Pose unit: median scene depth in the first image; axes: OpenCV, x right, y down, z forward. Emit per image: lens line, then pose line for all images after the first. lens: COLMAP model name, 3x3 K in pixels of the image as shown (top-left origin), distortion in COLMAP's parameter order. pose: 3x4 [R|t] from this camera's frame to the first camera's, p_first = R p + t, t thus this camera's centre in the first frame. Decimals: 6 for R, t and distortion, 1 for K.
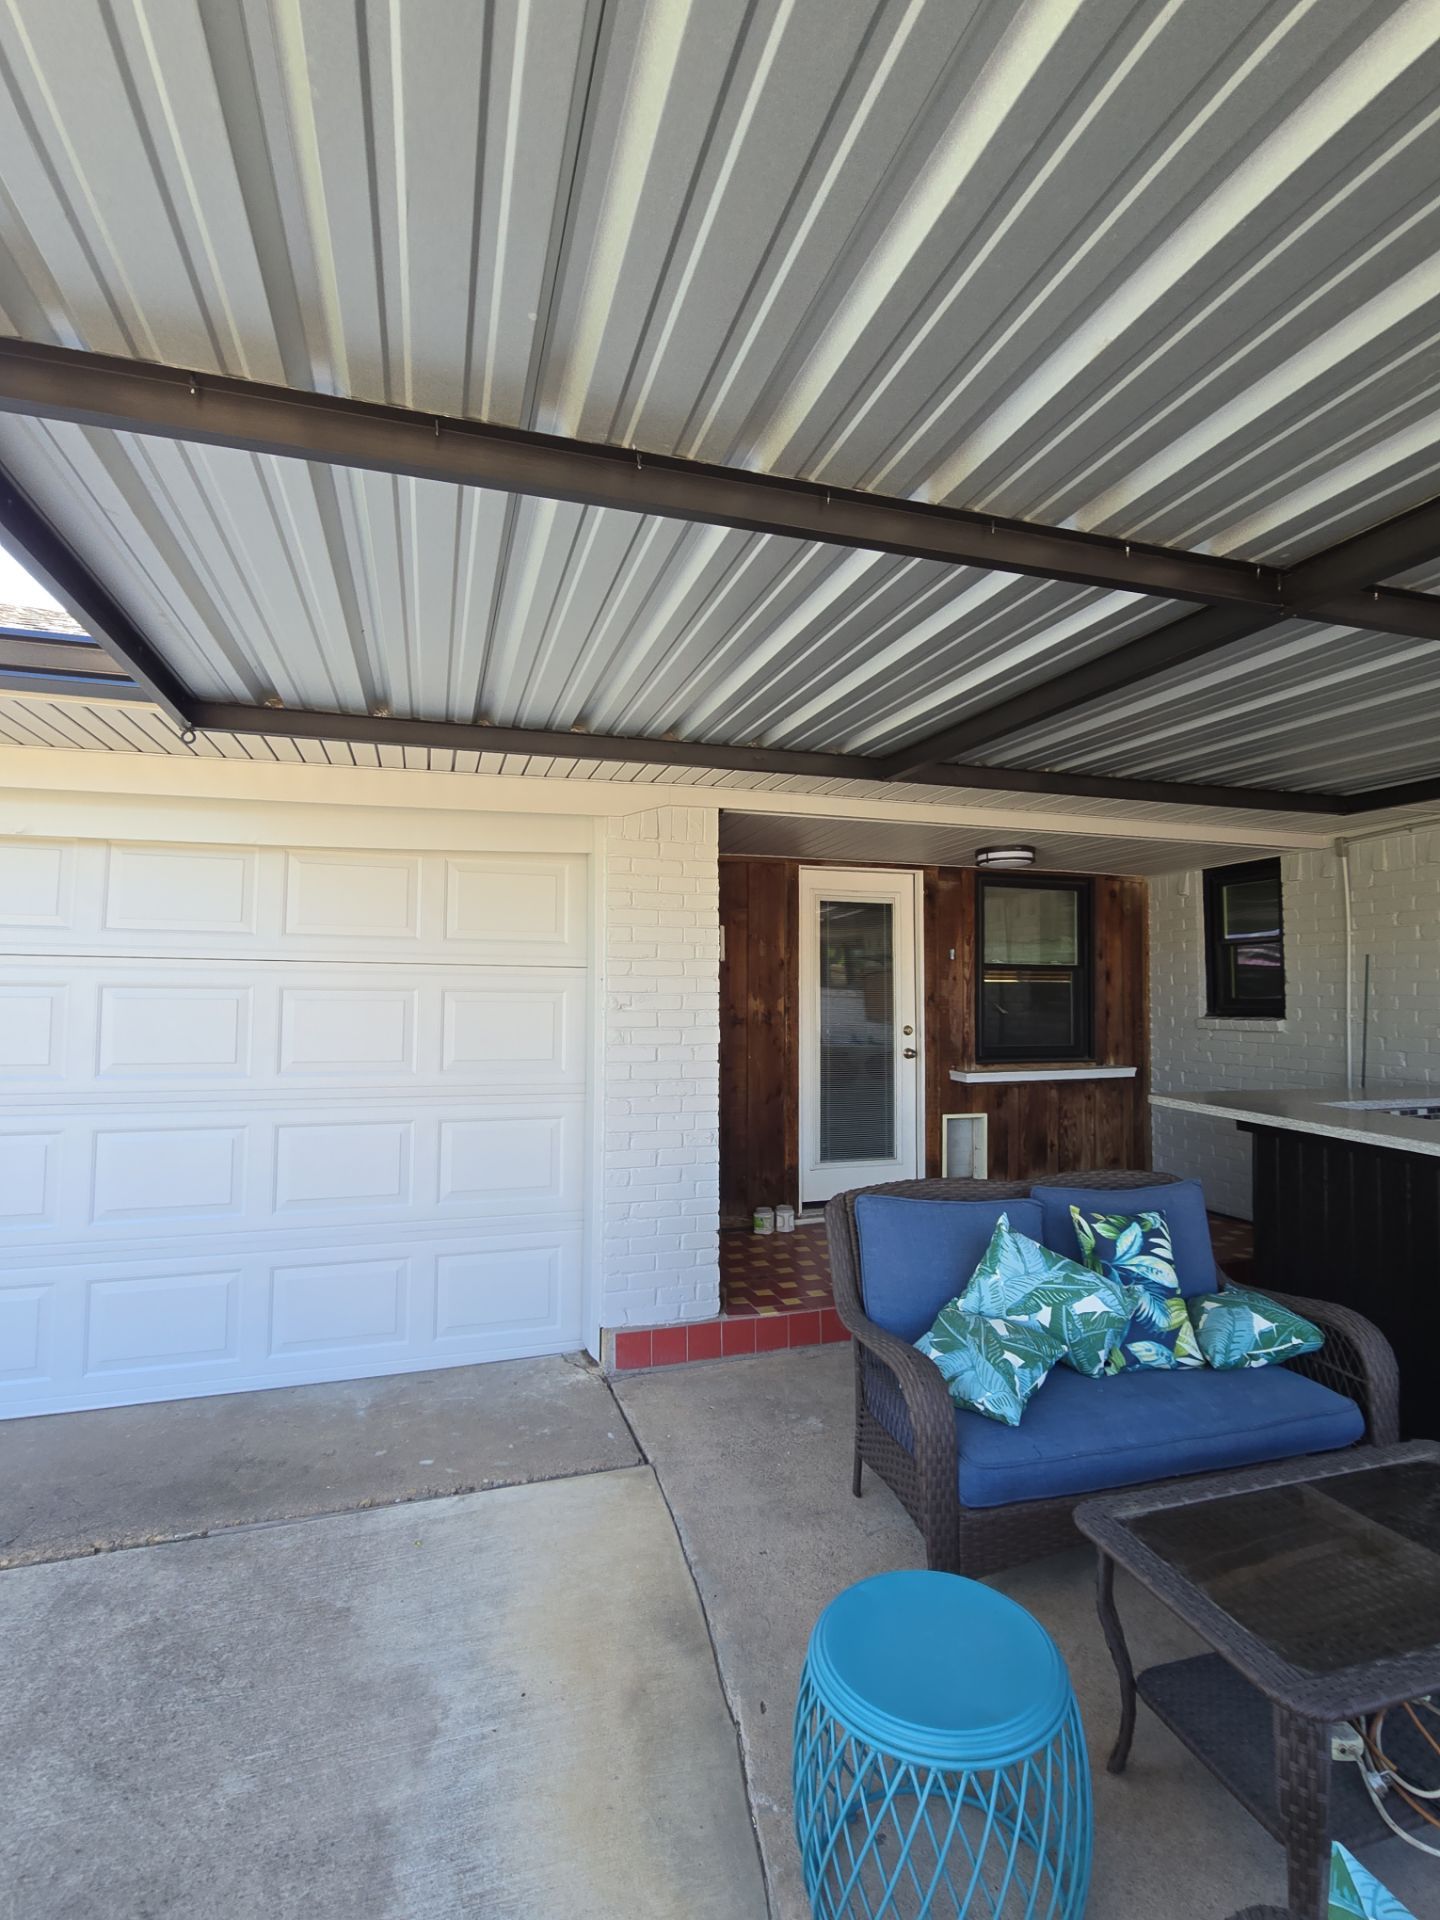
lens RADIAL K [[942.2, 0, 755.6], [0, 942.2, 945.9], [0, 0, 1]] dist [0.012620, -0.001161]
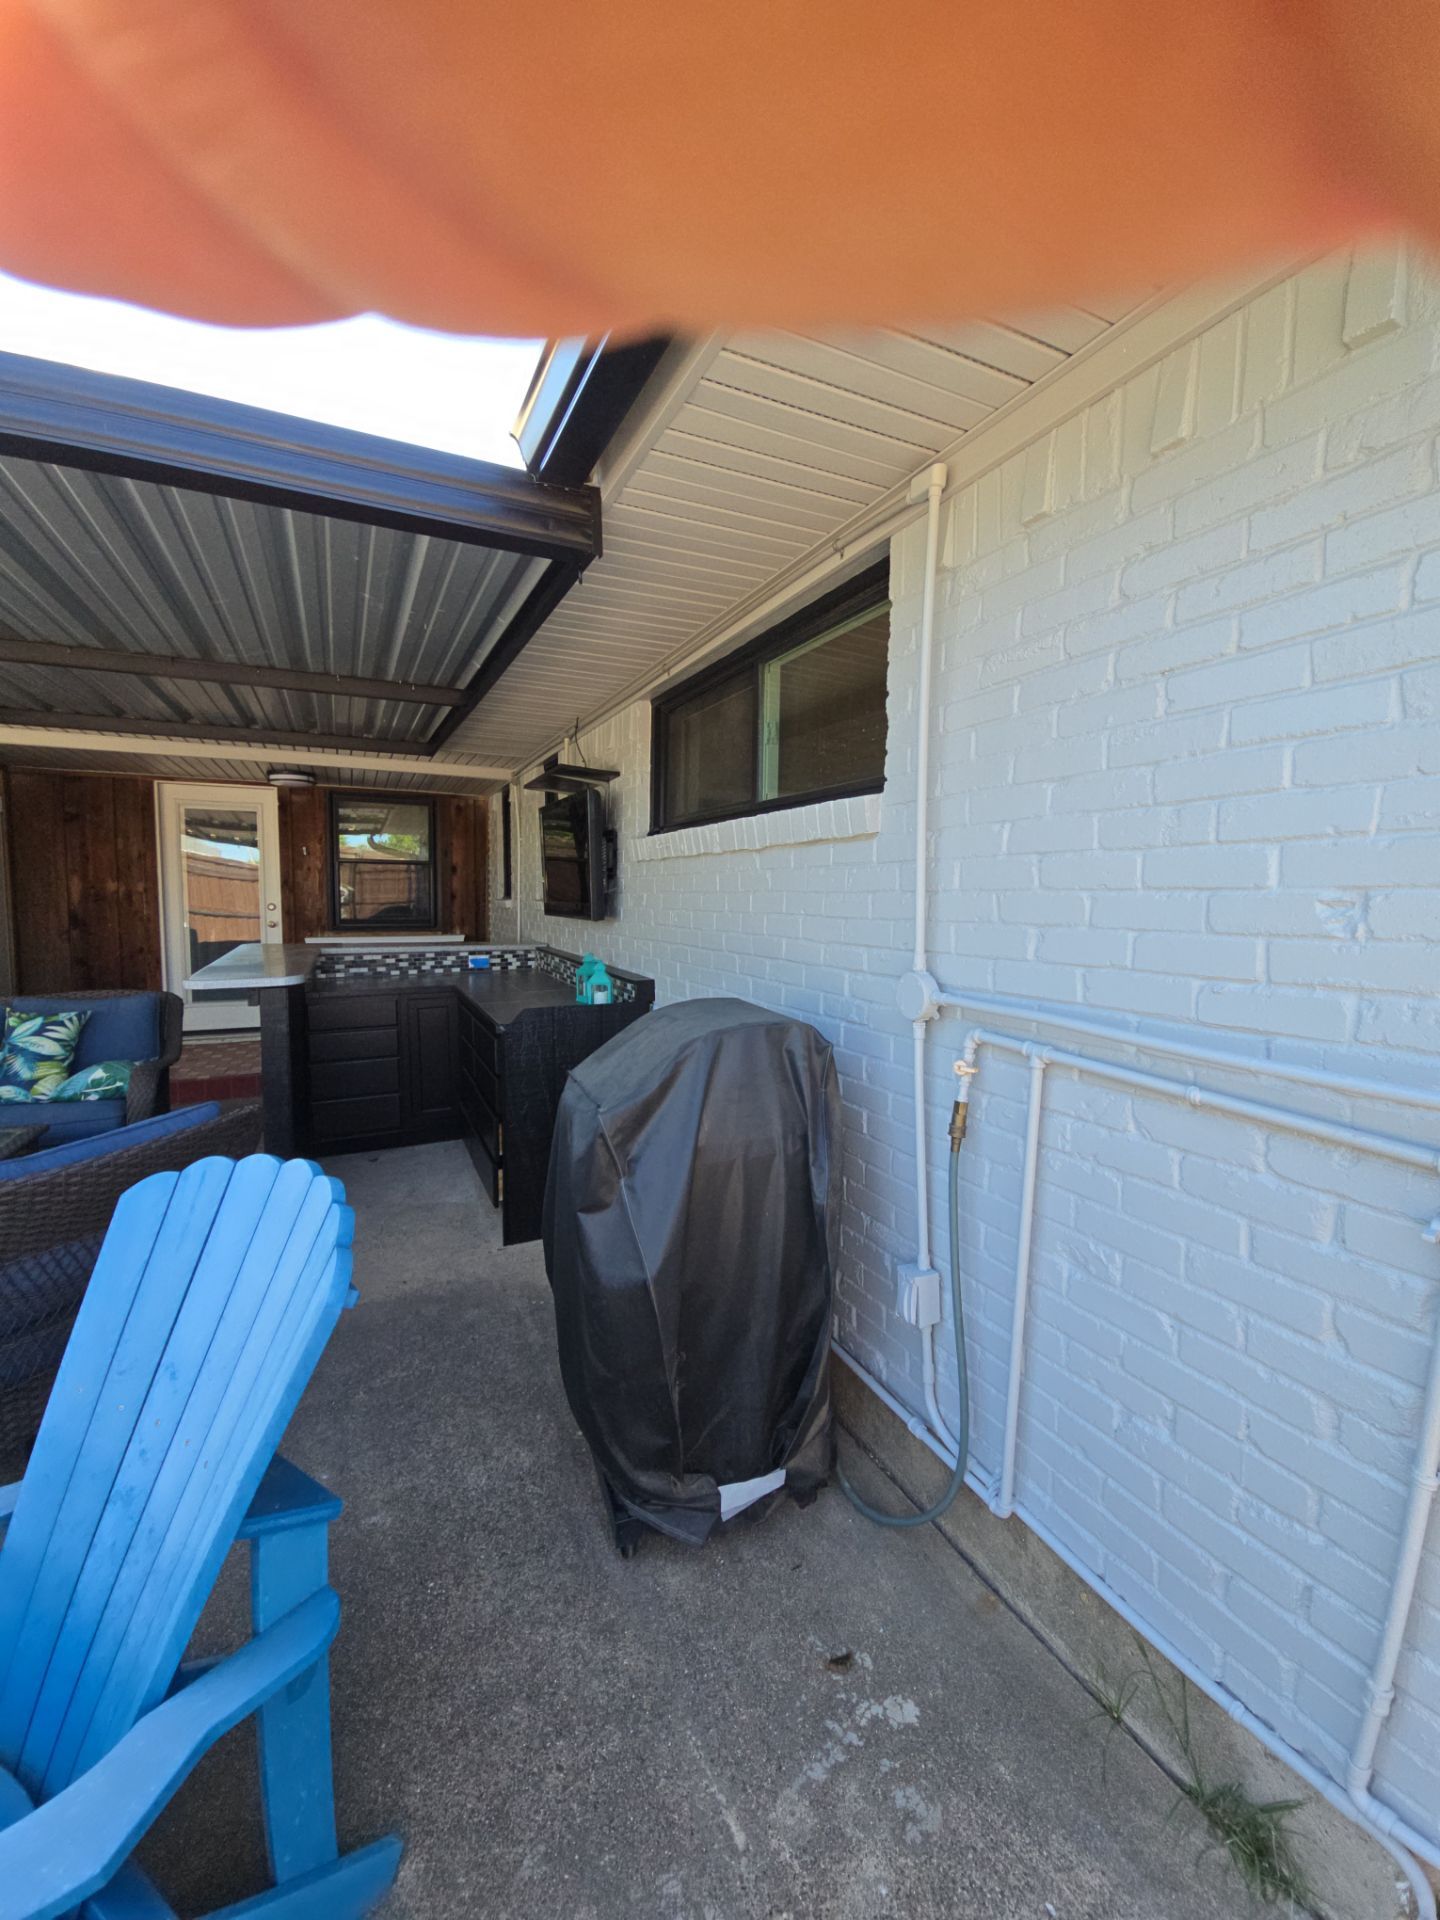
lens RADIAL K [[782.9, 0, 734.8], [0, 782.9, 954.7], [0, 0, 1]] dist [0.009918, -0.007238]
pose [[0.991681, -0.006286, 0.128568, 4.419598], [-0.010604, 0.991422, 0.130268, 0.020779], [-0.128284, -0.130548, 0.983108, -1.352289]]
